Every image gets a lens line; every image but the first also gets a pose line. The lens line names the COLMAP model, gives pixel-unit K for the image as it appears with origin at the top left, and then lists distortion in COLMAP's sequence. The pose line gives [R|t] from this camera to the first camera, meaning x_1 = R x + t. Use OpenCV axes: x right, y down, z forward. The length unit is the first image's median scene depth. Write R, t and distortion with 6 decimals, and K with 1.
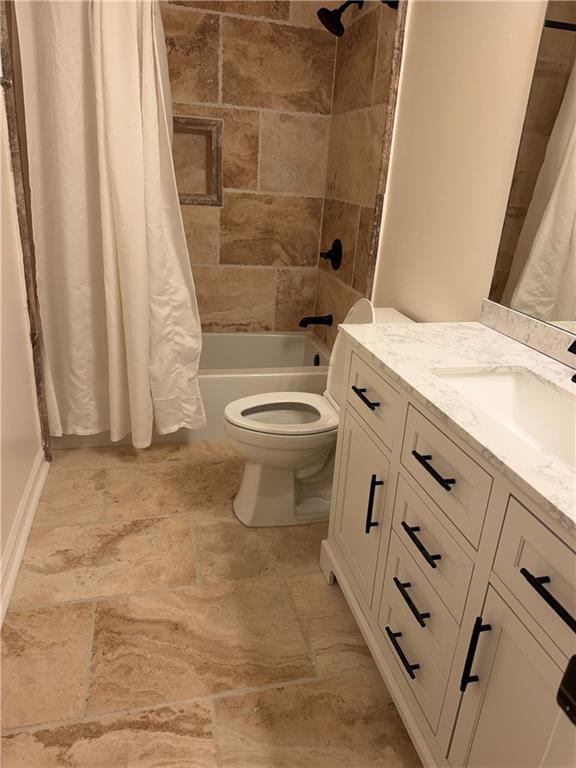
lens RADIAL K [[537.9, 0, 286.8], [0, 537.9, 384.6], [0, 0, 1]] dist [-0.023147, 0.000710]
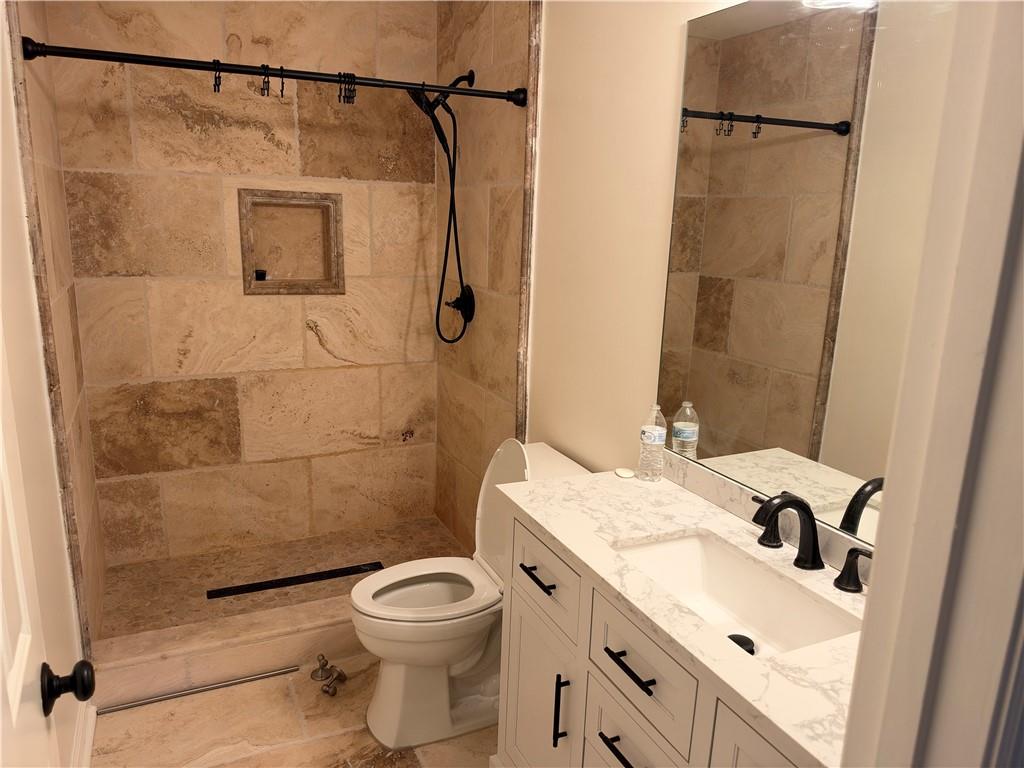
lens RADIAL K [[734.1, 0, 511.2], [0, 734.1, 382.6], [0, 0, 1]] dist [0.010490, 0.001653]
pose [[0.982622, -0.059332, 0.175879, -0.081112], [0.085557, 0.985652, -0.145499, -0.114993], [-0.164723, 0.158018, 0.973600, -0.173712]]
